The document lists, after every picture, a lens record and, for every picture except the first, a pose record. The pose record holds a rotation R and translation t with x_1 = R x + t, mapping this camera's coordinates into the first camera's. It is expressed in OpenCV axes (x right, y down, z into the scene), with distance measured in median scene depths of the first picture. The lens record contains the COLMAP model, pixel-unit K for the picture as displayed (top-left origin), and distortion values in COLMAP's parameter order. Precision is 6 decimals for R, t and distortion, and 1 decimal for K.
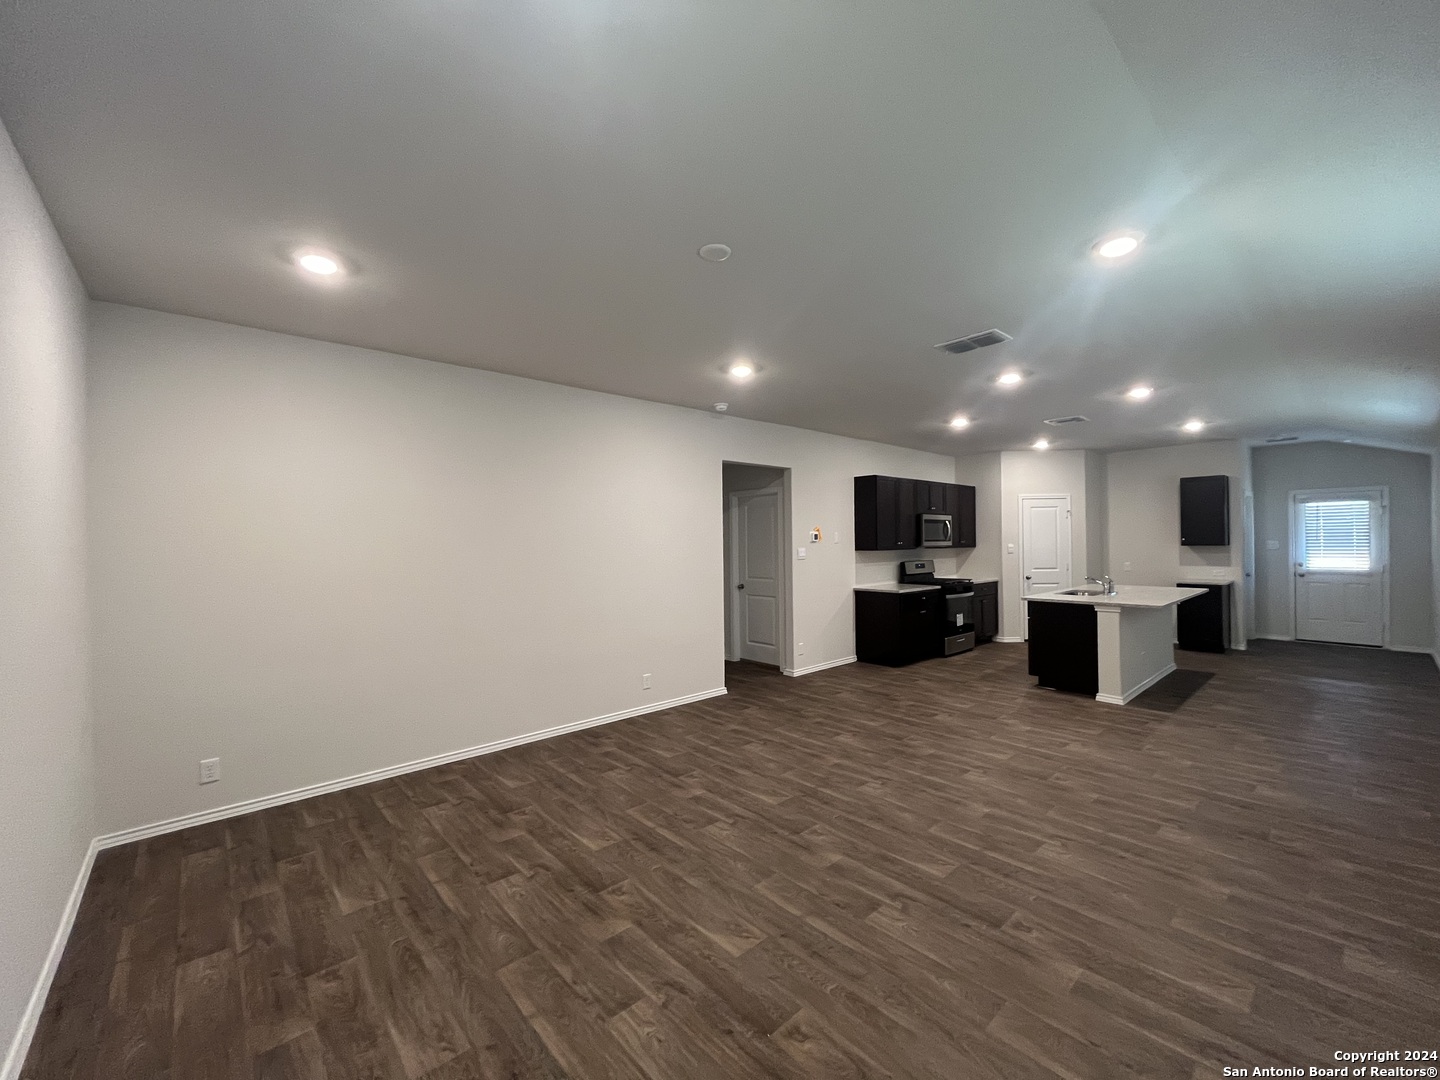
lens RADIAL K [[580.0, 0, 721.9], [0, 580.0, 535.8], [0, 0, 1]] dist [-0.000995, 0.000163]
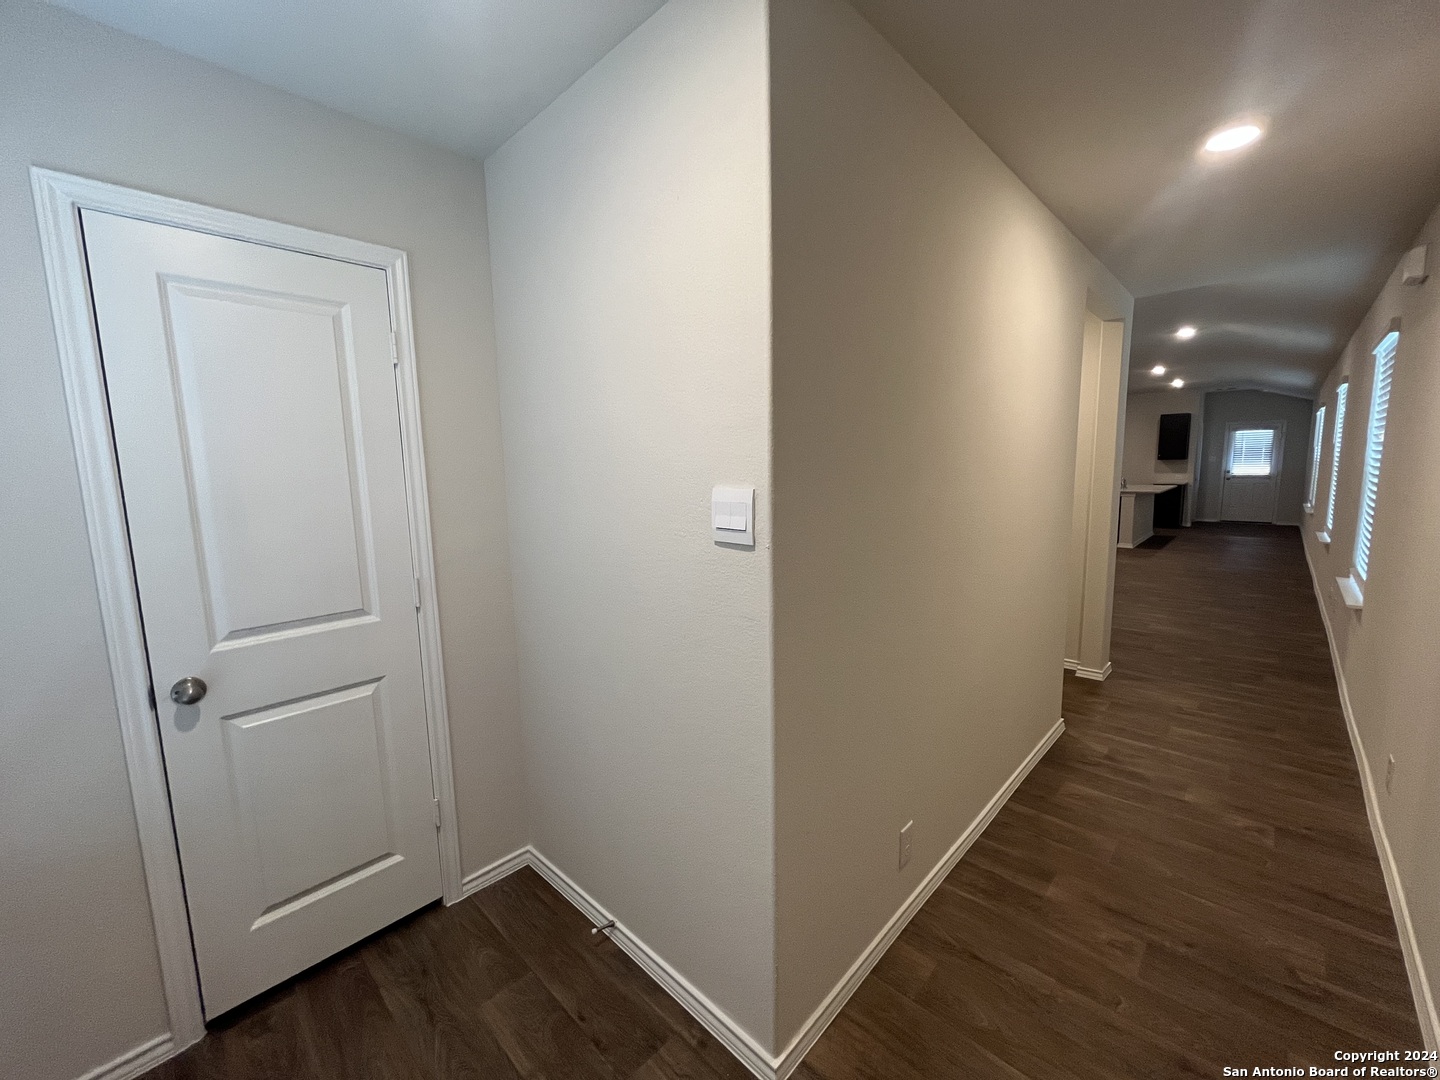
lens RADIAL K [[580.0, 0, 727.1], [0, 580.0, 542.9], [0, 0, 1]] dist [-0.000995, 0.000163]
pose [[0.996104, -0.021811, 0.085442, -0.480460], [0.009581, 0.989961, 0.141013, 0.006993], [-0.087660, -0.139645, 0.986314, -0.444660]]
